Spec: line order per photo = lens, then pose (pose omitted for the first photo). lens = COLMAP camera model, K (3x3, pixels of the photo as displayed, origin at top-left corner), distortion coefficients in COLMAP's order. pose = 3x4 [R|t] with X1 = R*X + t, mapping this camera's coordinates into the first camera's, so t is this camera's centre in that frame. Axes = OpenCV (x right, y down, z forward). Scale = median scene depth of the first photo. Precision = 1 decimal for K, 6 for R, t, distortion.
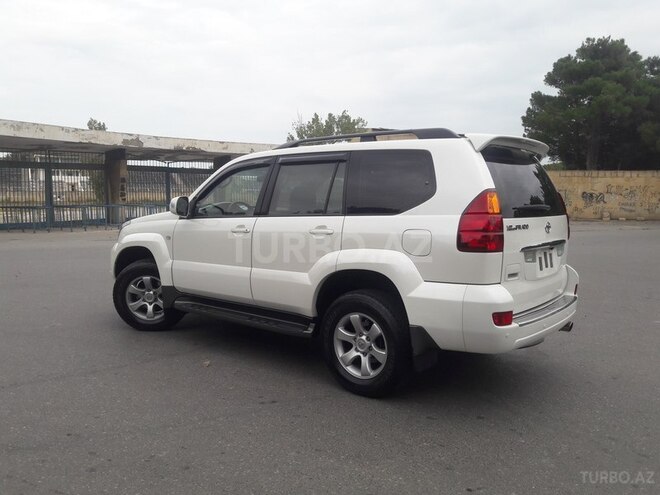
lens RADIAL K [[561.8, 0, 330.0], [0, 561.8, 247.5], [0, 0, 1]] dist [0.067623, -0.112170]
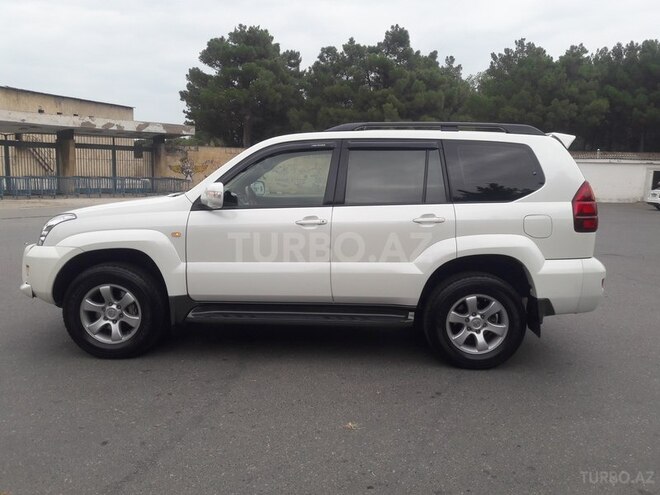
lens RADIAL K [[561.8, 0, 330.0], [0, 561.8, 247.5], [0, 0, 1]] dist [0.067623, -0.112170]
pose [[0.781731, -0.073260, 0.619298, -0.689624], [0.043314, 0.997056, 0.063272, -0.044635], [-0.622110, -0.022638, 0.782603, 0.279295]]
